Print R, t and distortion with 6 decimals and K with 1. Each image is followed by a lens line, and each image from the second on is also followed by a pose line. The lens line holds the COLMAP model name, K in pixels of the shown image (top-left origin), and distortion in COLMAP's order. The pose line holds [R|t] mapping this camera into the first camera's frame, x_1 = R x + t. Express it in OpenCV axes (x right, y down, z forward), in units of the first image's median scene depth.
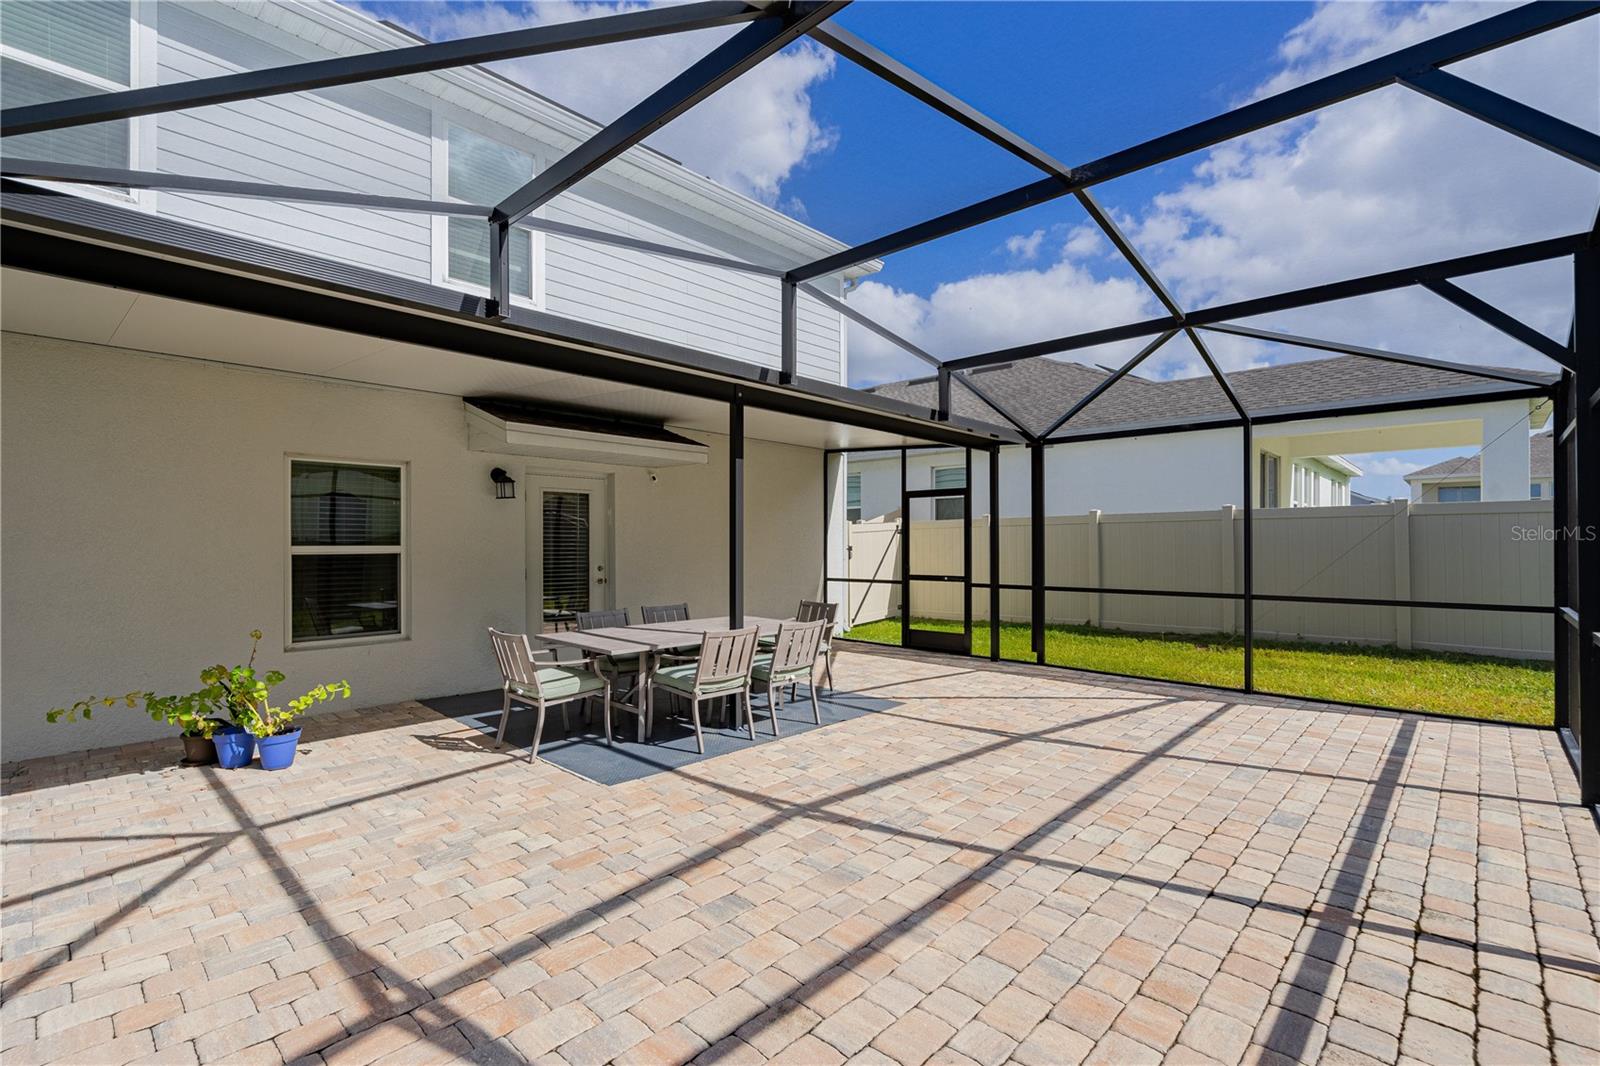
lens RADIAL K [[721.1, 0, 792.8], [0, 721.1, 530.0], [0, 0, 1]] dist [-0.004354, 0.001474]
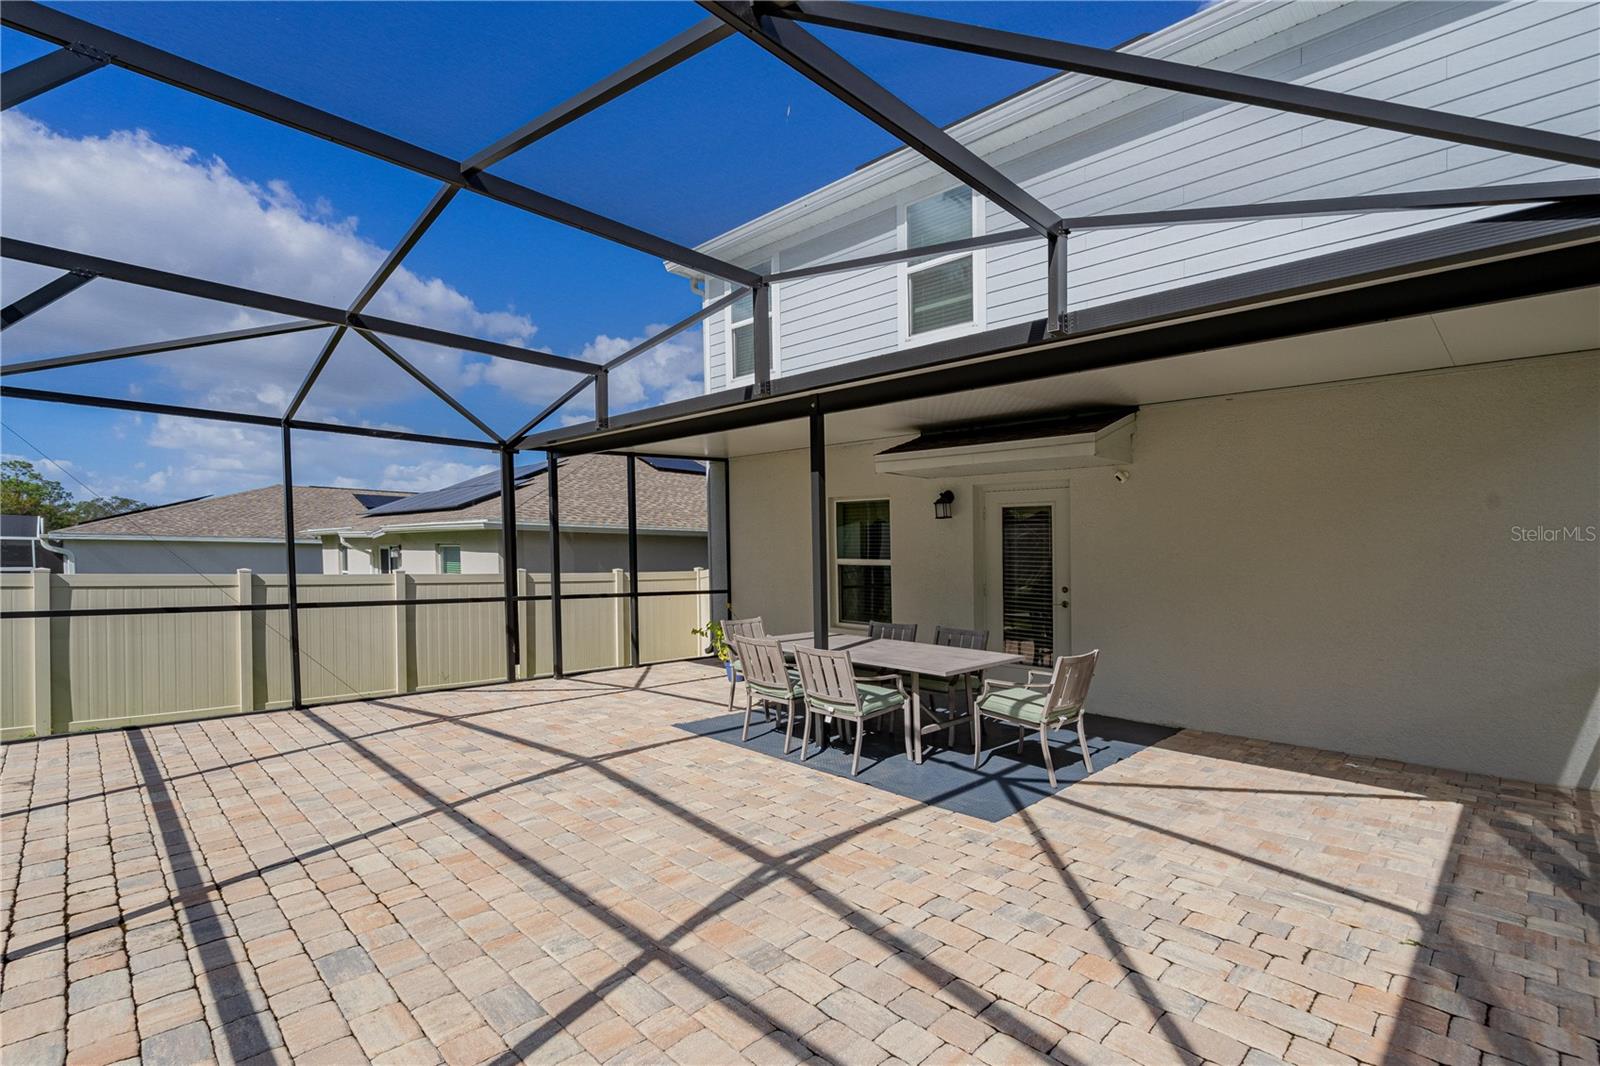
lens RADIAL K [[740.9, 0, 760.9], [0, 740.9, 565.3], [0, 0, 1]] dist [0.002594, -0.001952]
pose [[-0.056178, 0.015124, -0.998306, 1.417581], [0.003309, 0.999883, 0.014962, 0.019421], [0.998415, -0.002463, -0.056221, 1.495997]]
